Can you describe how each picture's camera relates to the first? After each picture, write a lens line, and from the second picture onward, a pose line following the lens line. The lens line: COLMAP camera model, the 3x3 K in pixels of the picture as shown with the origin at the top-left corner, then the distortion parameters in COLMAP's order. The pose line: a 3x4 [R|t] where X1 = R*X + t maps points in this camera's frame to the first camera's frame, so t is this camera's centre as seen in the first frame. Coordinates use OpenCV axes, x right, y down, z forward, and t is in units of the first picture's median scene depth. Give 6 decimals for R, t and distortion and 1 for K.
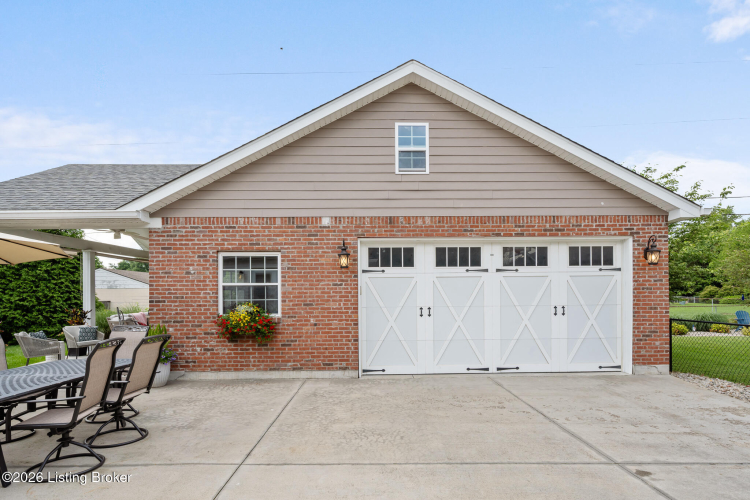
lens RADIAL K [[390.7, 0, 383.4], [0, 390.7, 298.1], [0, 0, 1]] dist [-0.000464, -0.000023]
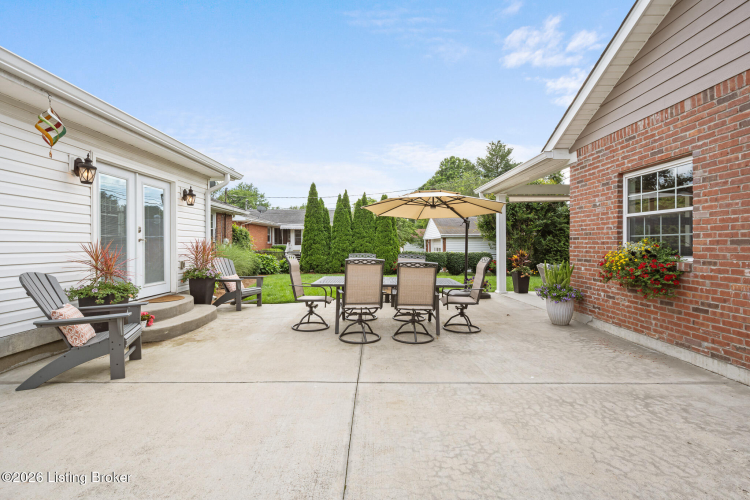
lens RADIAL K [[343.5, 0, 373.5], [0, 343.5, 244.6], [0, 0, 1]] dist [0.004556, 0.000545]
pose [[-0.020855, 0.008343, -0.999748, 0.281784], [-0.000418, 0.999965, 0.008353, 0.016687], [0.999782, 0.000592, -0.020850, 0.518751]]
